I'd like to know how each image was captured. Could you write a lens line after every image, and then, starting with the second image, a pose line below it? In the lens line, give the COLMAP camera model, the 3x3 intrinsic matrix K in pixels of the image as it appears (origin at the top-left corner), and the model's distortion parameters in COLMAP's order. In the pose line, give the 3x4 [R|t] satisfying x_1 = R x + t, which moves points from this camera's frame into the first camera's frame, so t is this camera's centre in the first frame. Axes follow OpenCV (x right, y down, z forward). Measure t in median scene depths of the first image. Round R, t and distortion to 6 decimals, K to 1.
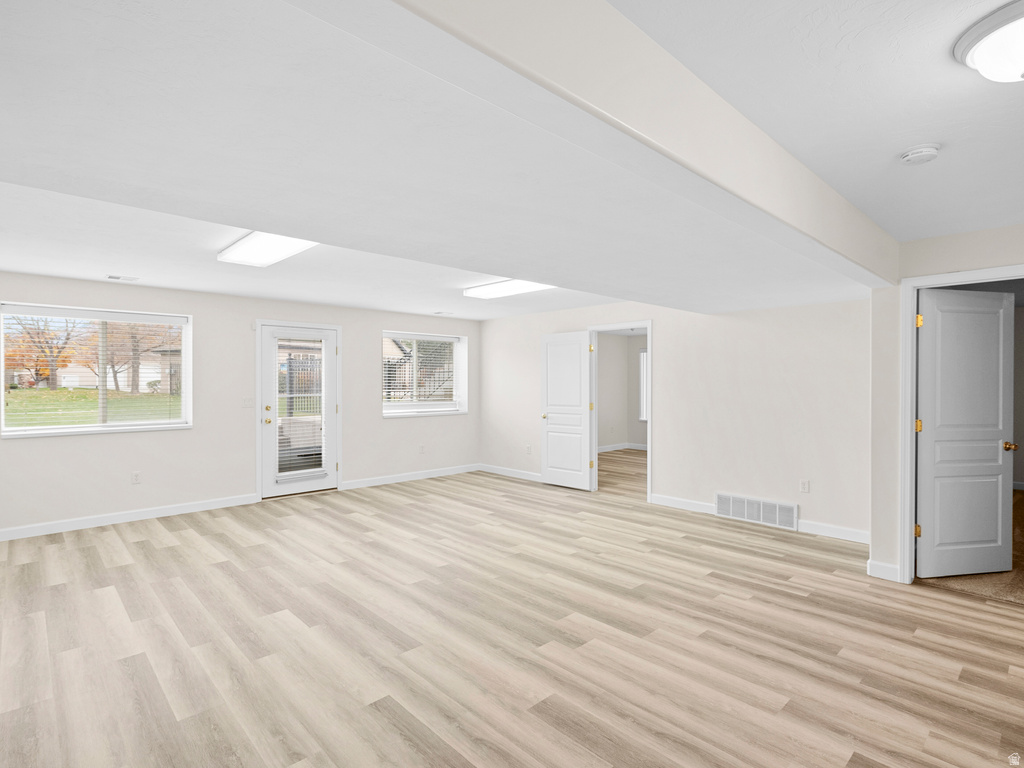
lens RADIAL K [[524.7, 0, 516.4], [0, 524.7, 384.4], [0, 0, 1]] dist [-0.000244, 0.001183]
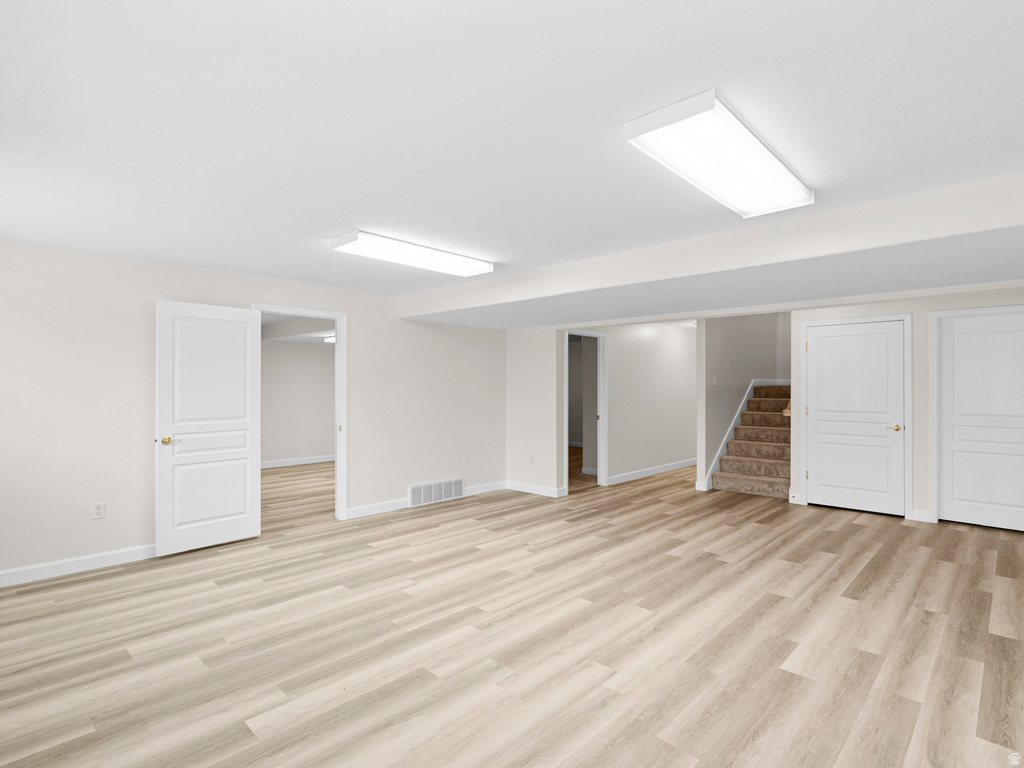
lens RADIAL K [[524.7, 0, 516.4], [0, 524.7, 384.4], [0, 0, 1]] dist [-0.000244, 0.001183]
pose [[-0.049974, 0.004441, 0.998741, -0.980001], [-0.001260, 0.999989, -0.004509, 0.002883], [-0.998750, -0.001484, -0.049968, 1.161865]]
